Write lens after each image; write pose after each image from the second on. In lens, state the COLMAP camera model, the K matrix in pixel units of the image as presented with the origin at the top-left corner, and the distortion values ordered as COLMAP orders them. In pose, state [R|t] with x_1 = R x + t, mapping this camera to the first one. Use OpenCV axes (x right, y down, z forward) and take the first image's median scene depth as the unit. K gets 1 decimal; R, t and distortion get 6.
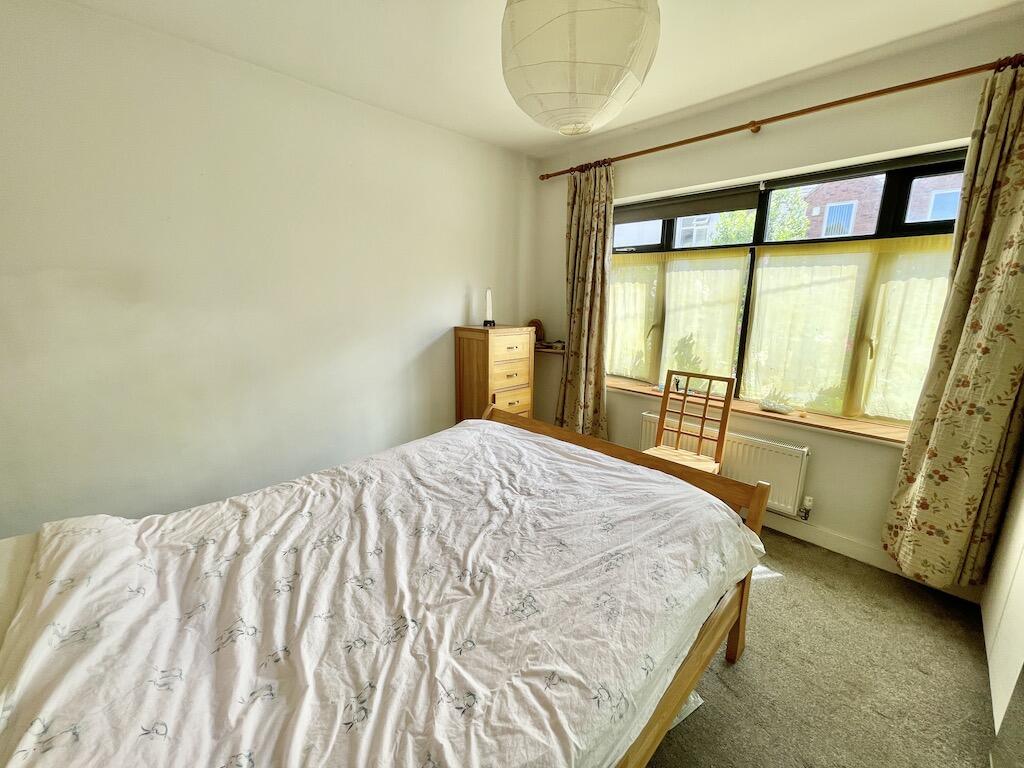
lens RADIAL K [[413.9, 0, 509.2], [0, 413.9, 383.1], [0, 0, 1]] dist [-0.003024, -0.000422]
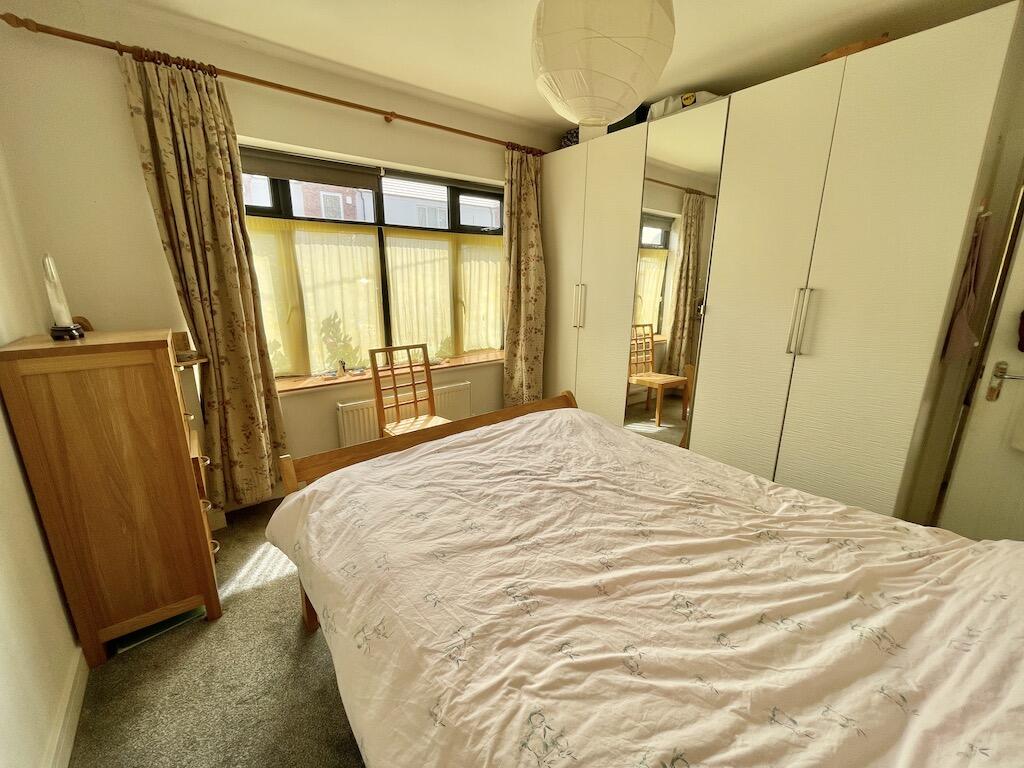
lens RADIAL K [[413.9, 0, 509.2], [0, 413.9, 383.1], [0, 0, 1]] dist [-0.003024, -0.000422]
pose [[0.093407, -0.256987, 0.961890, -0.796434], [0.204889, 0.950397, 0.234020, -0.175330], [-0.974318, 0.175221, 0.141428, 0.840319]]
